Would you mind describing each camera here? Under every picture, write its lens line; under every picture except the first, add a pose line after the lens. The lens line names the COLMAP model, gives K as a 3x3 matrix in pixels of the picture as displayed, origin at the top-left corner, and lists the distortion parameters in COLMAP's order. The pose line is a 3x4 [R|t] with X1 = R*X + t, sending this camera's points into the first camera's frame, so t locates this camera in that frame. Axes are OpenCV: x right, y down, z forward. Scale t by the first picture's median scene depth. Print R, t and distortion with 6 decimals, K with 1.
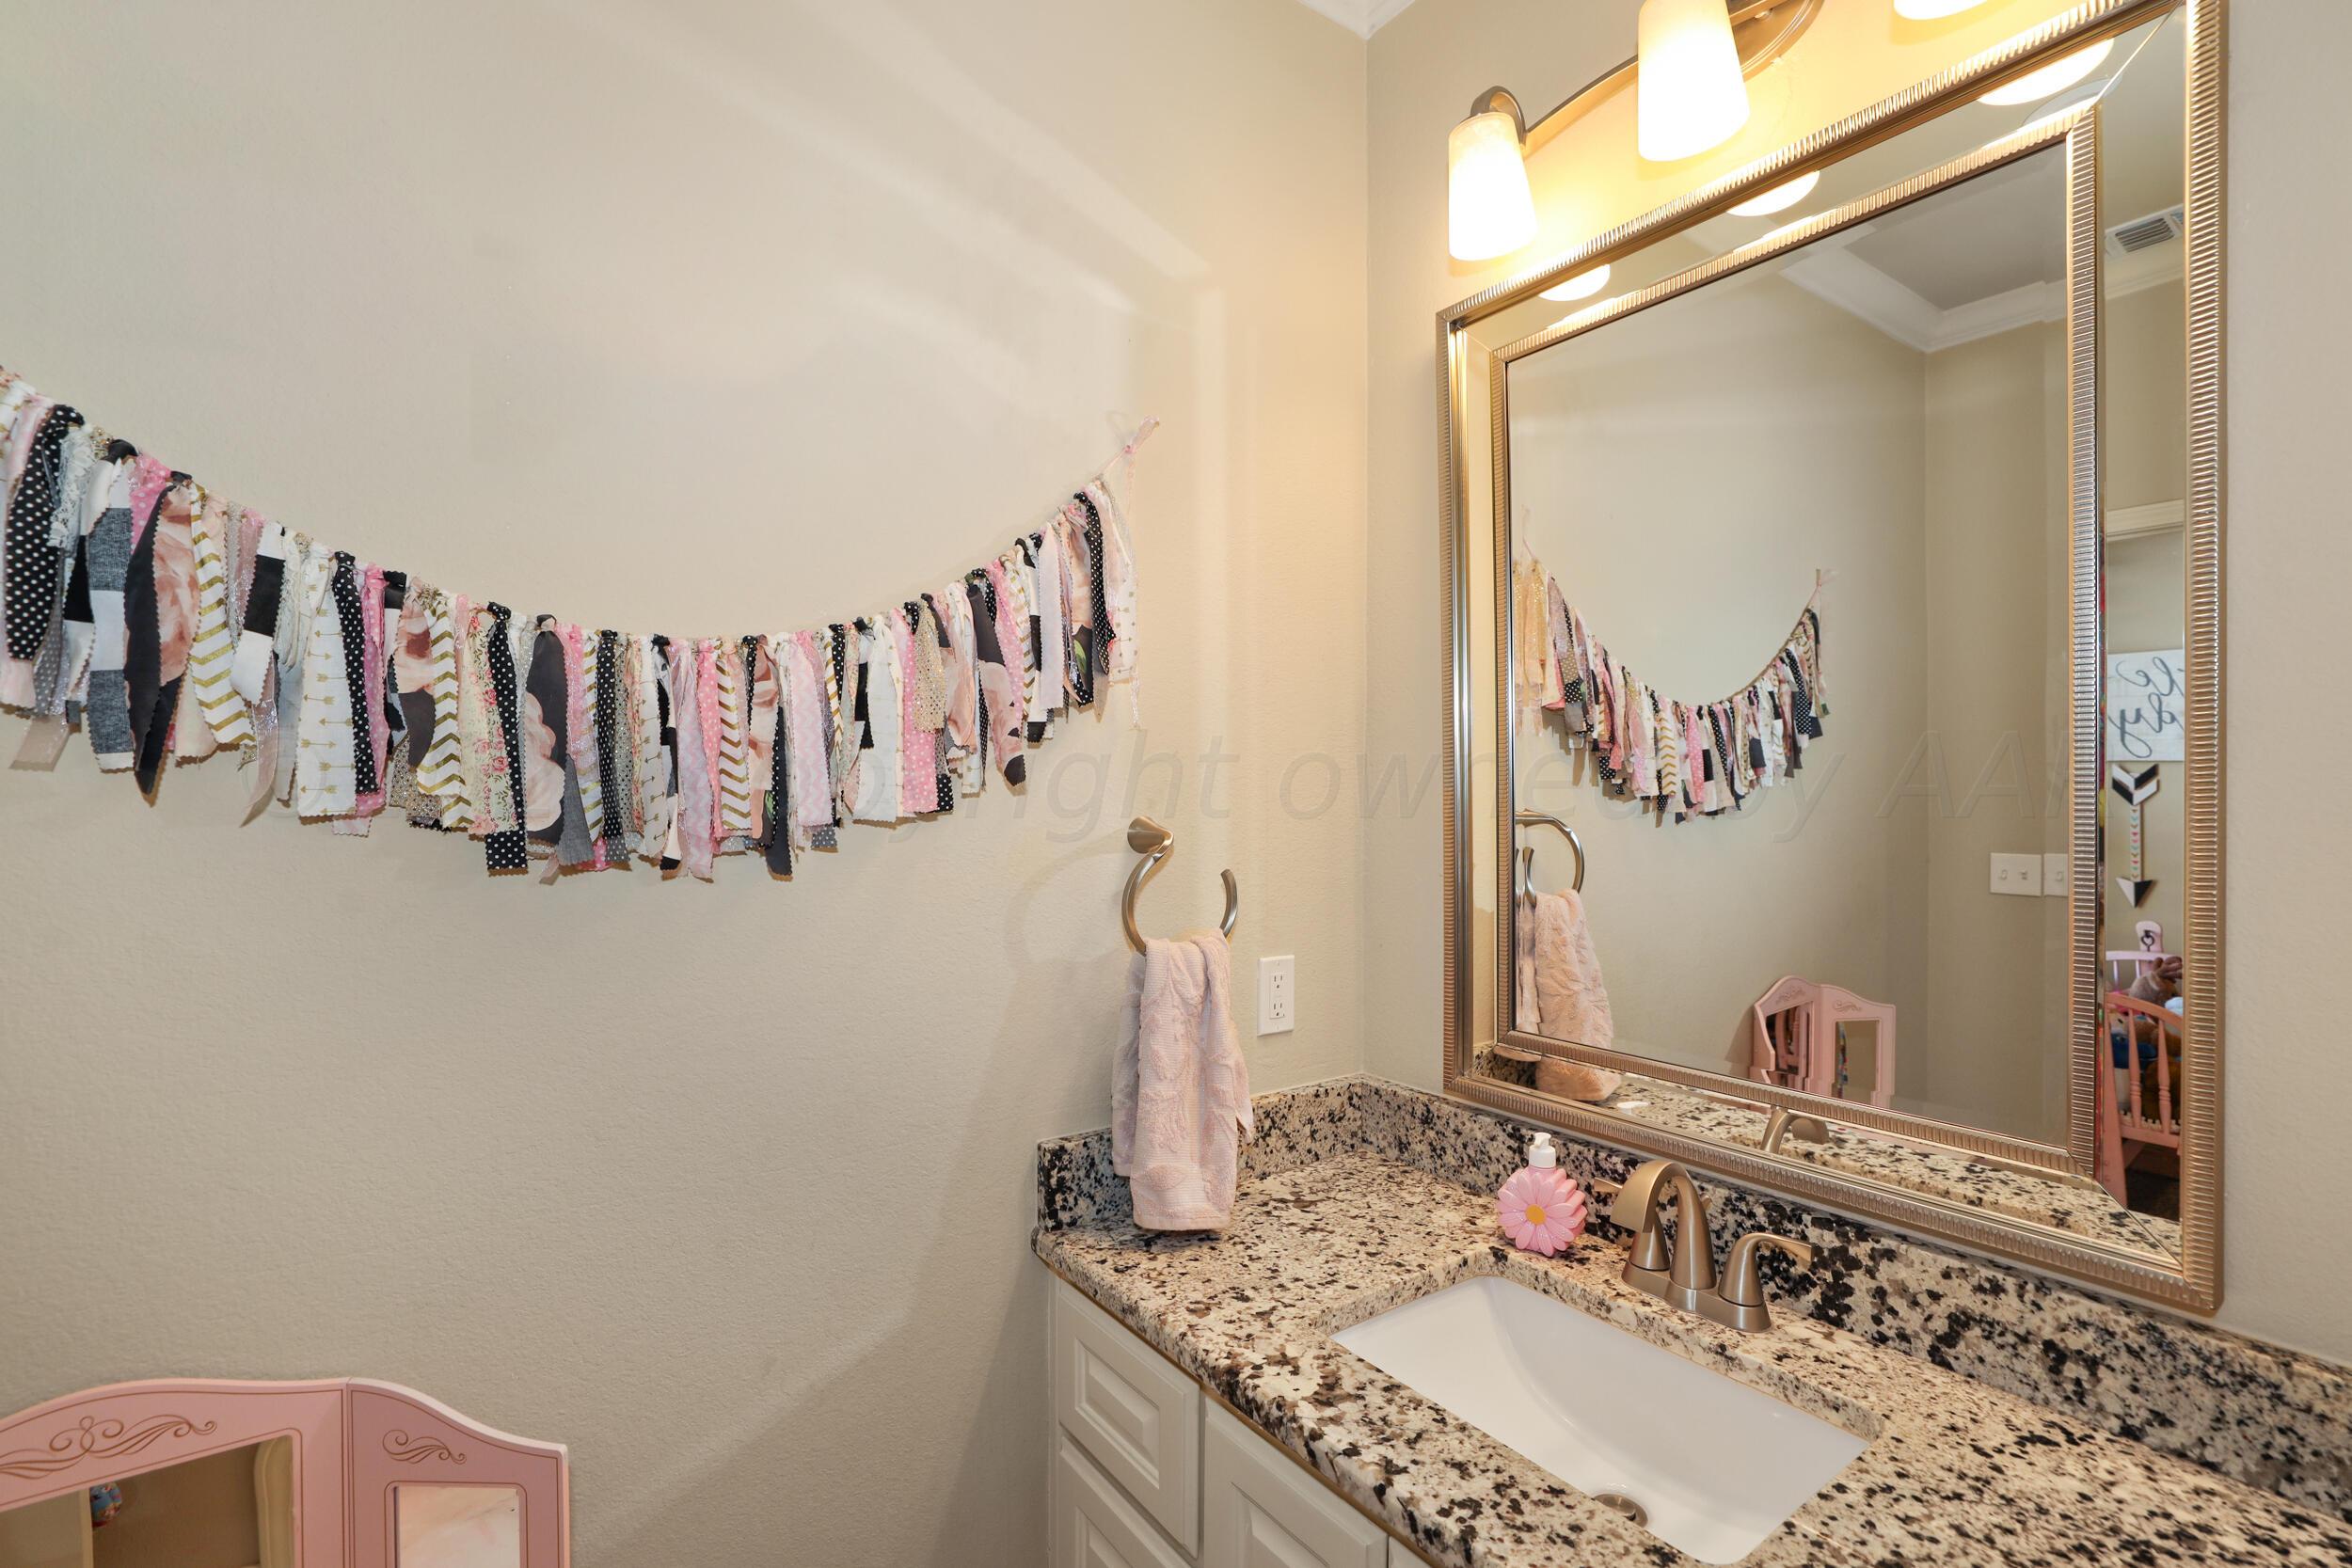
lens RADIAL K [[1046.2, 0, 1183.2], [0, 1046.2, 794.5], [0, 0, 1]] dist [0.000094, 0.000255]
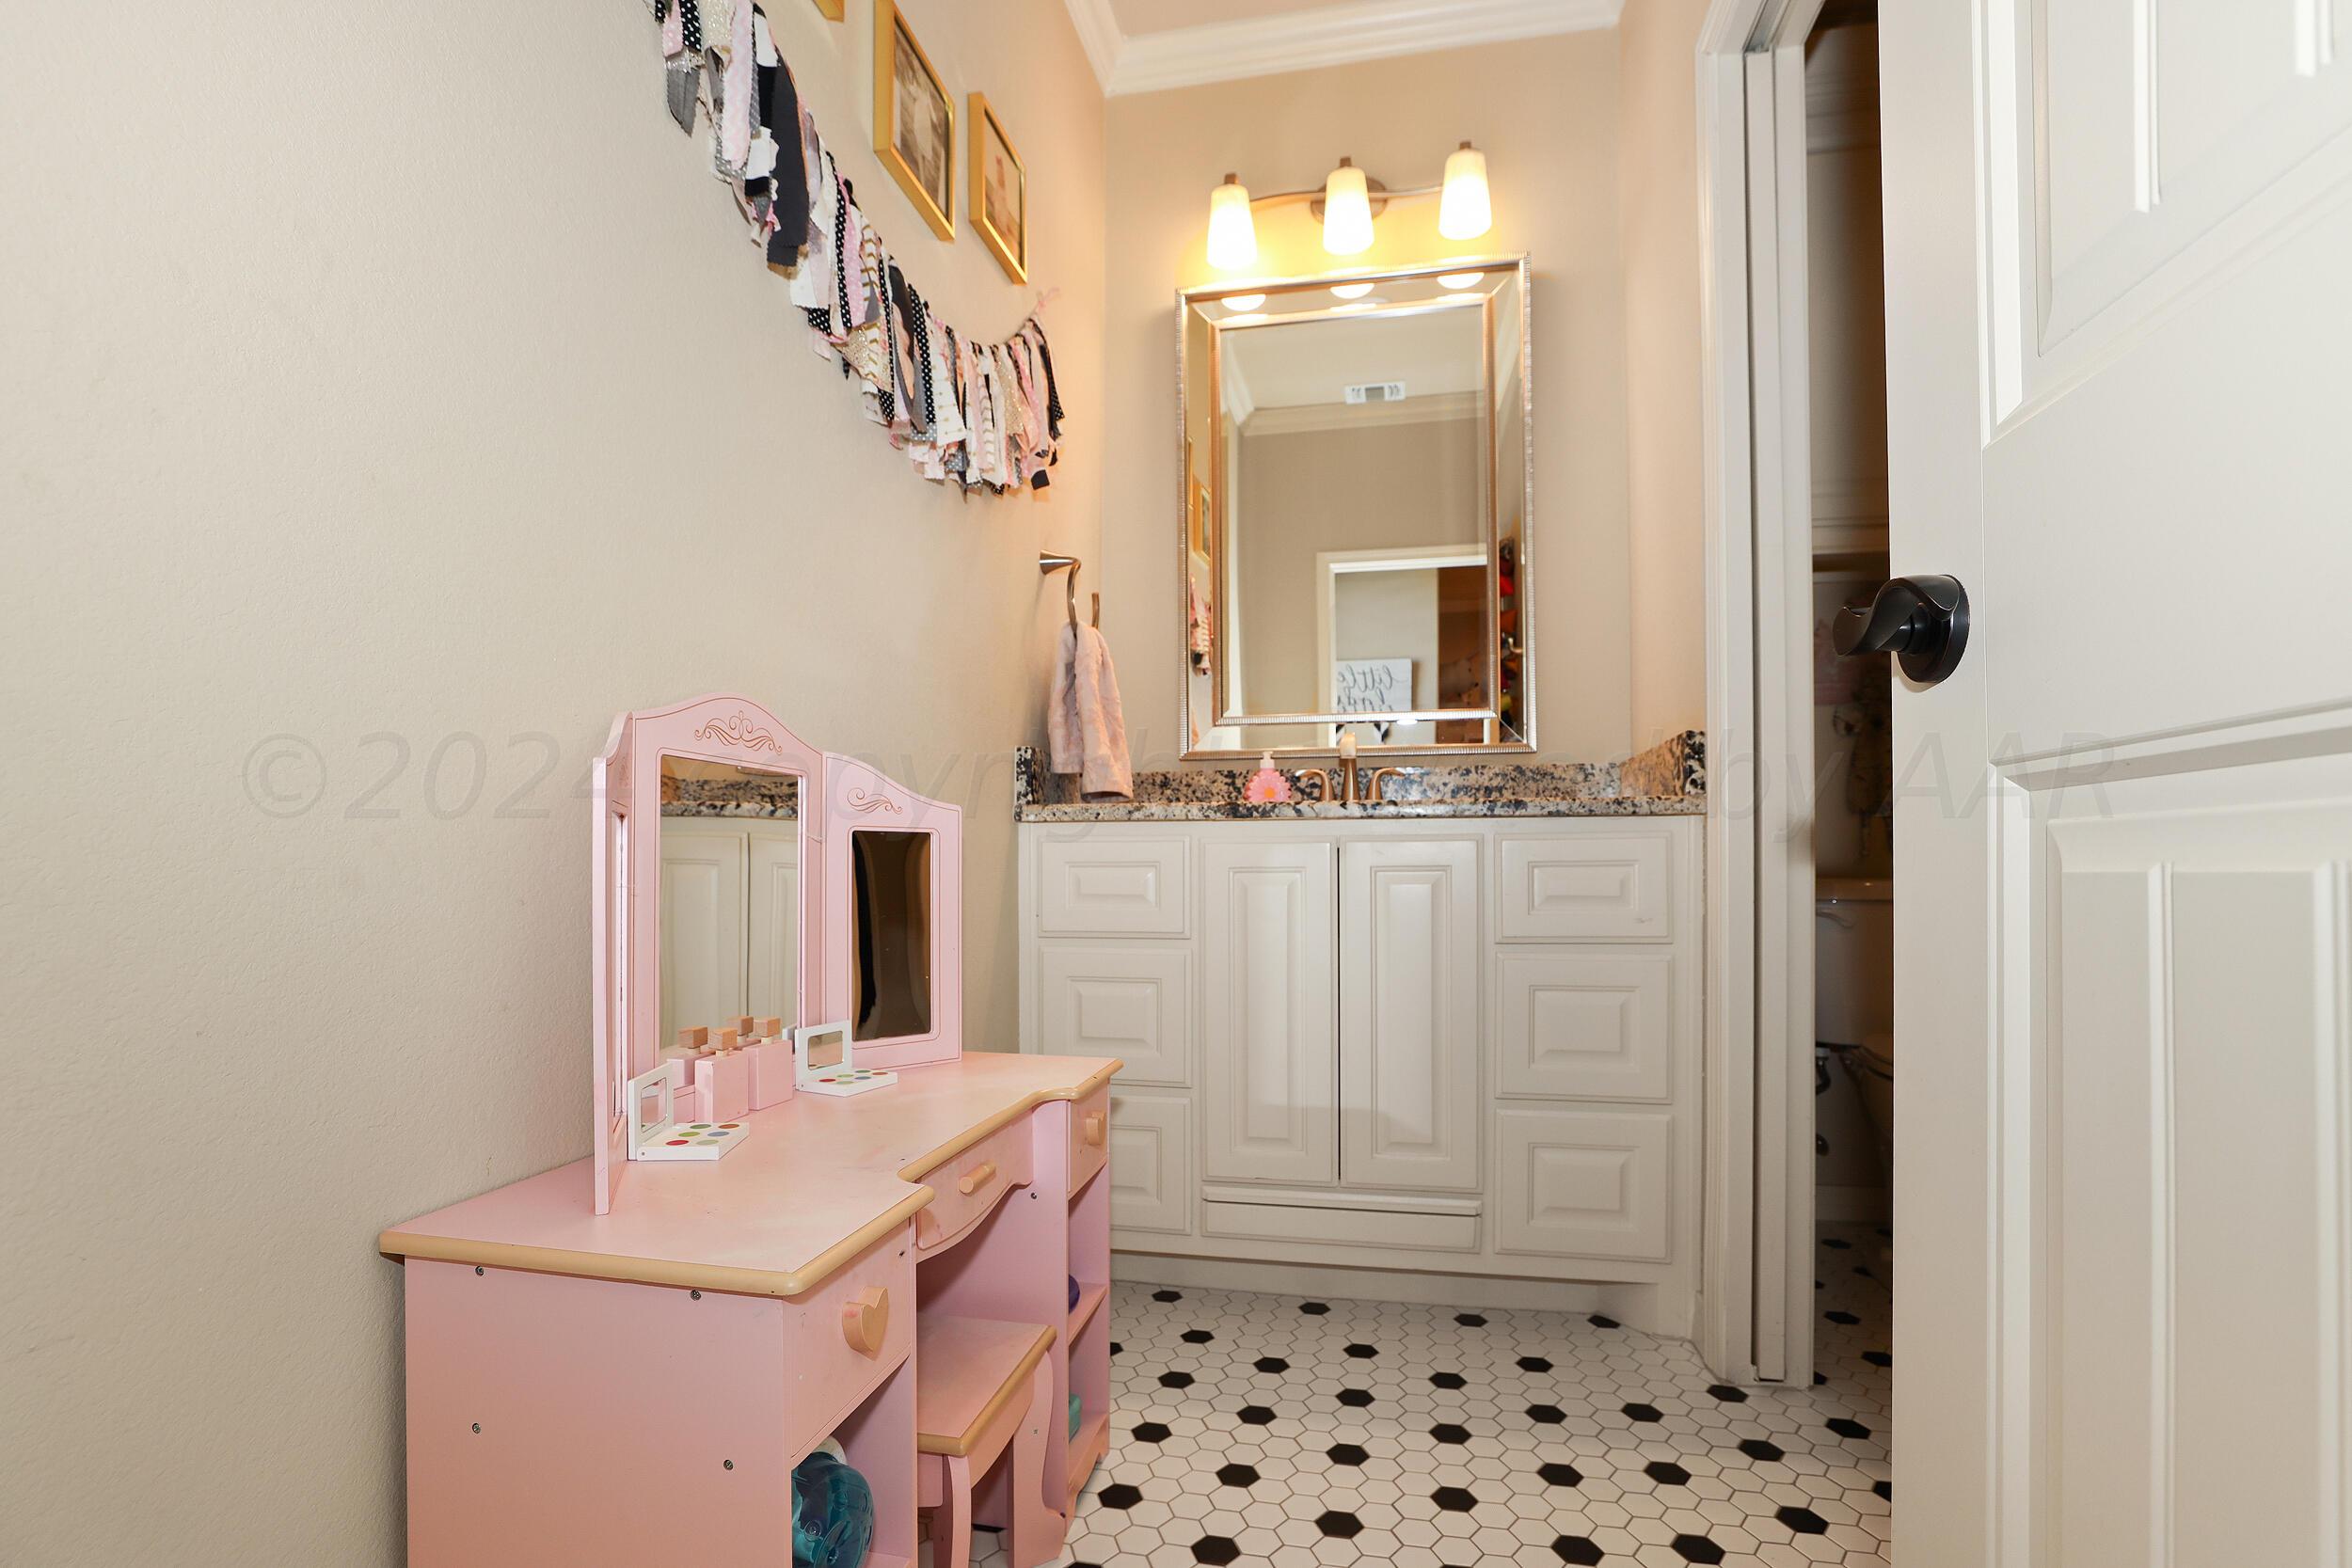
lens RADIAL K [[1043.3, 0, 1186.5], [0, 1043.3, 847.7], [0, 0, 1]] dist [-0.025219, 0.000152]
pose [[0.730056, 0.008895, 0.683329, -0.957062], [-0.004222, 0.999955, -0.008506, 0.484561], [-0.683374, 0.003325, 0.730061, -0.216278]]
